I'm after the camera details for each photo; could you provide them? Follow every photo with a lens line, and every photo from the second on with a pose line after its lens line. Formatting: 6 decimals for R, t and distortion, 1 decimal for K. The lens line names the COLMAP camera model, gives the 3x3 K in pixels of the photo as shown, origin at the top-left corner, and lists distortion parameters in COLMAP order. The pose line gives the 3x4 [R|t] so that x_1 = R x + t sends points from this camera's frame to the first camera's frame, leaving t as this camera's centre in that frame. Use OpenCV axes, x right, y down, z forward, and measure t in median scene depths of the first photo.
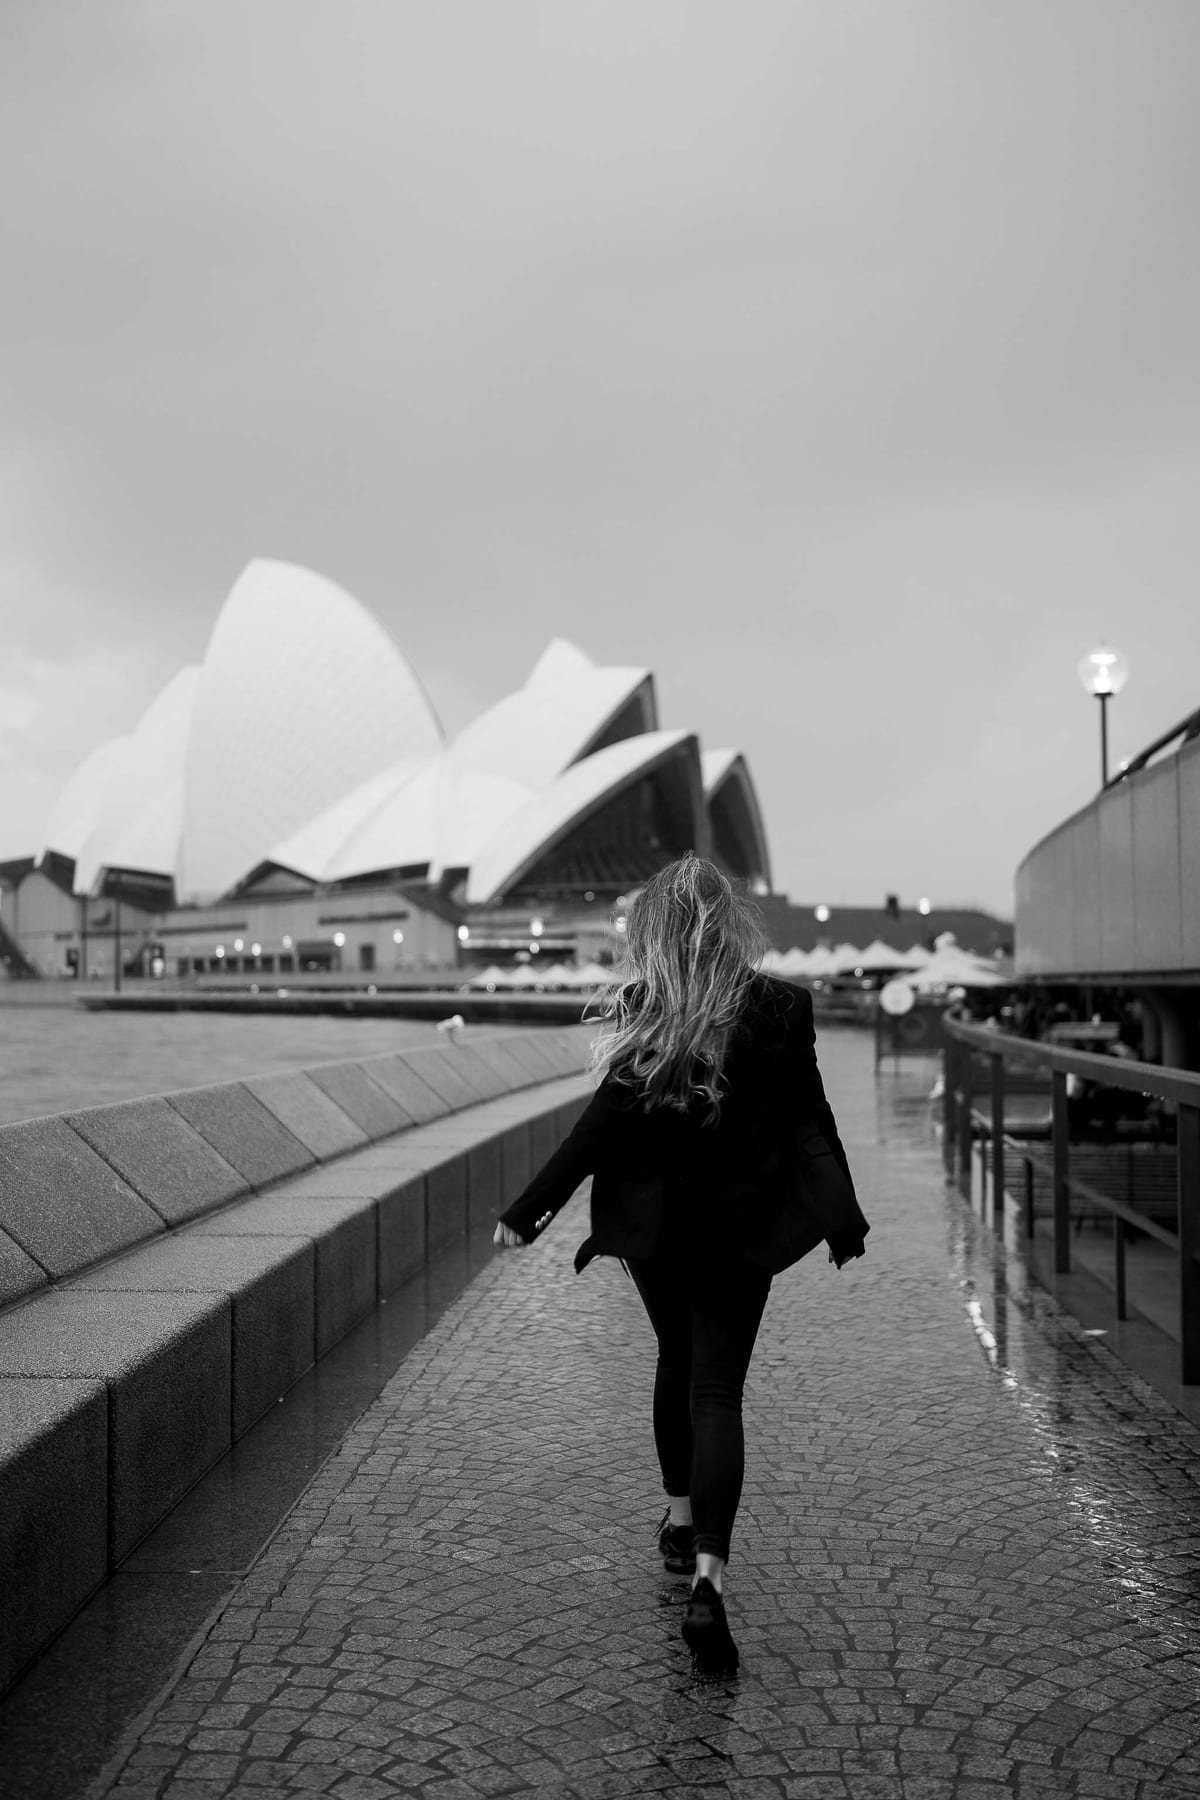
lens RADIAL K [[1937.2, 0, 600.0], [0, 1937.2, 900.0], [0, 0, 1]] dist [-0.009487, 0.162995]
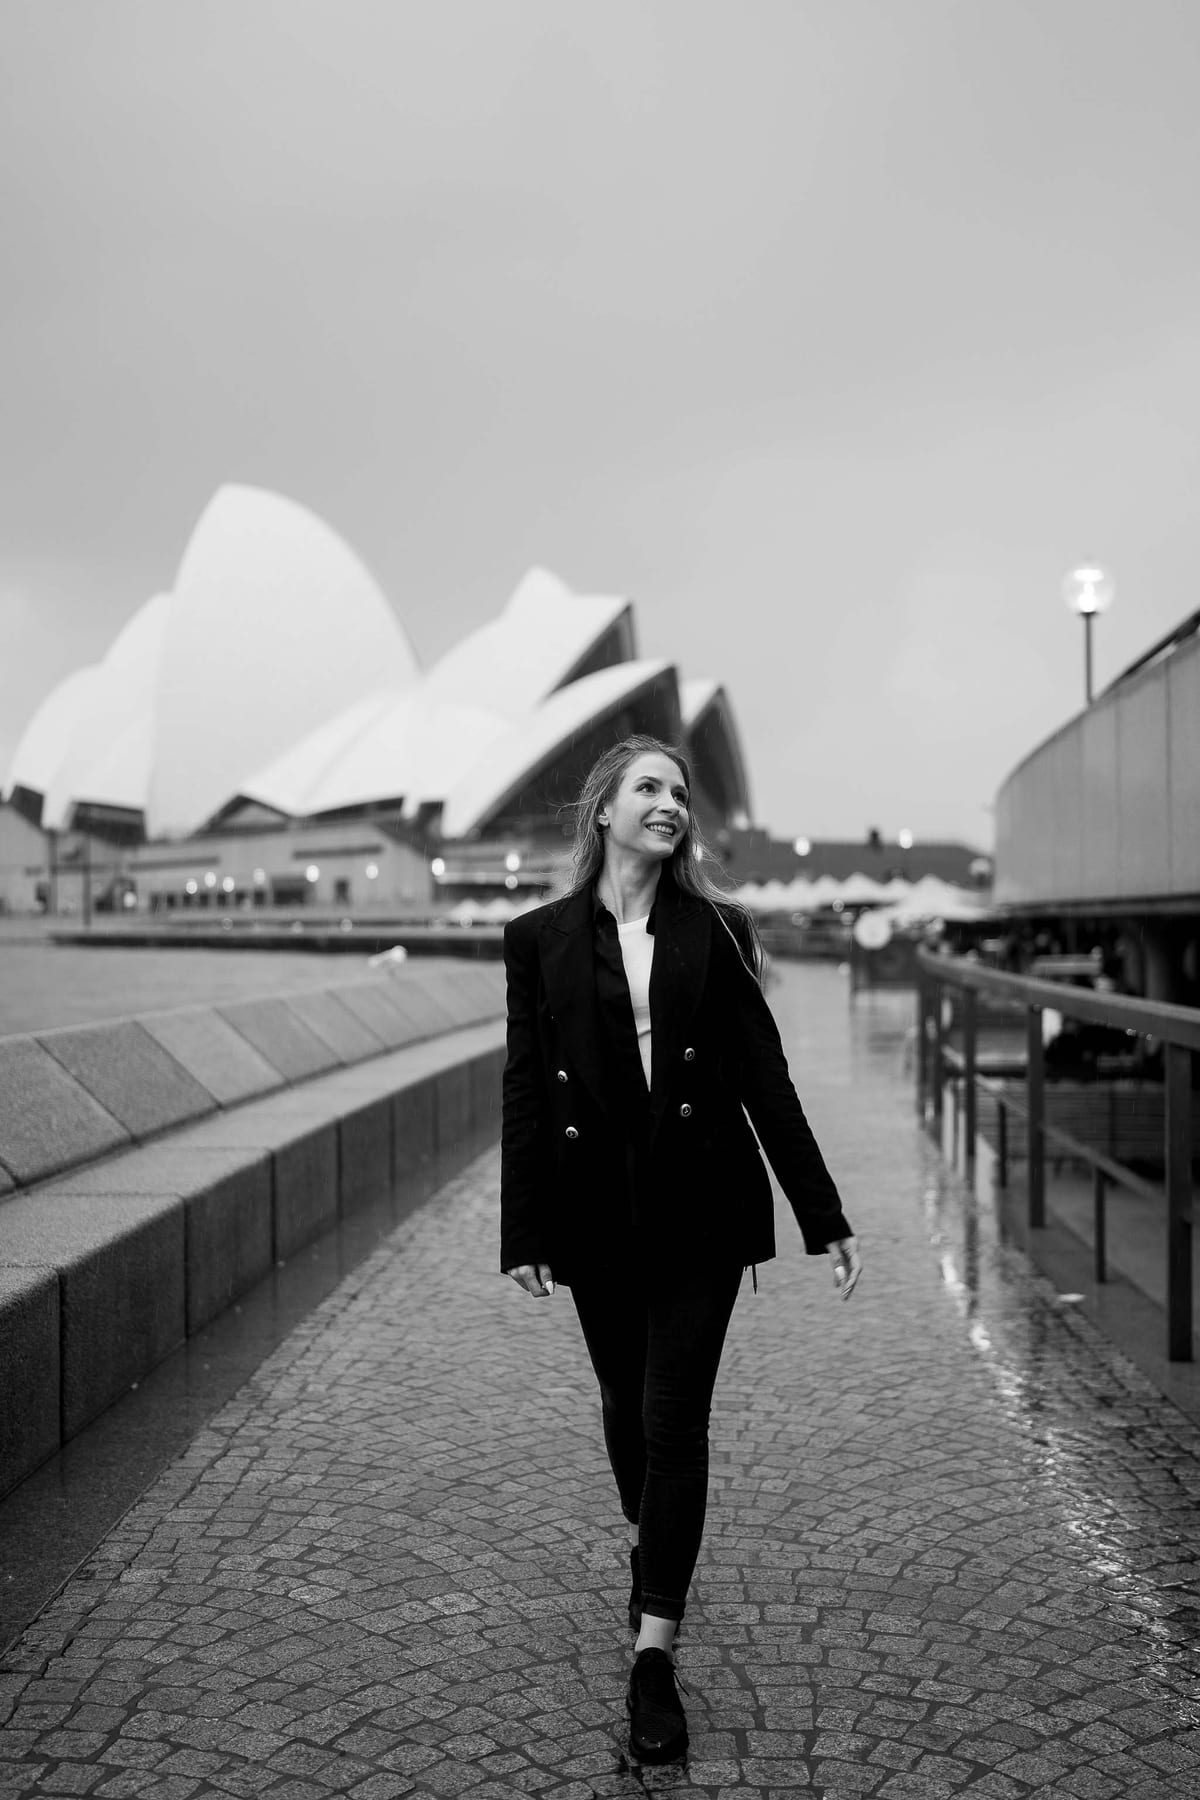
lens RADIAL K [[1913.8, 0, 605.3], [0, 1913.8, 902.9], [0, 0, 1]] dist [-0.008921, 0.137025]
pose [[0.999972, -0.001193, 0.007384, 0.035399], [0.000941, 0.999422, 0.033993, 0.011054], [-0.007420, -0.033985, 0.999395, 0.129786]]
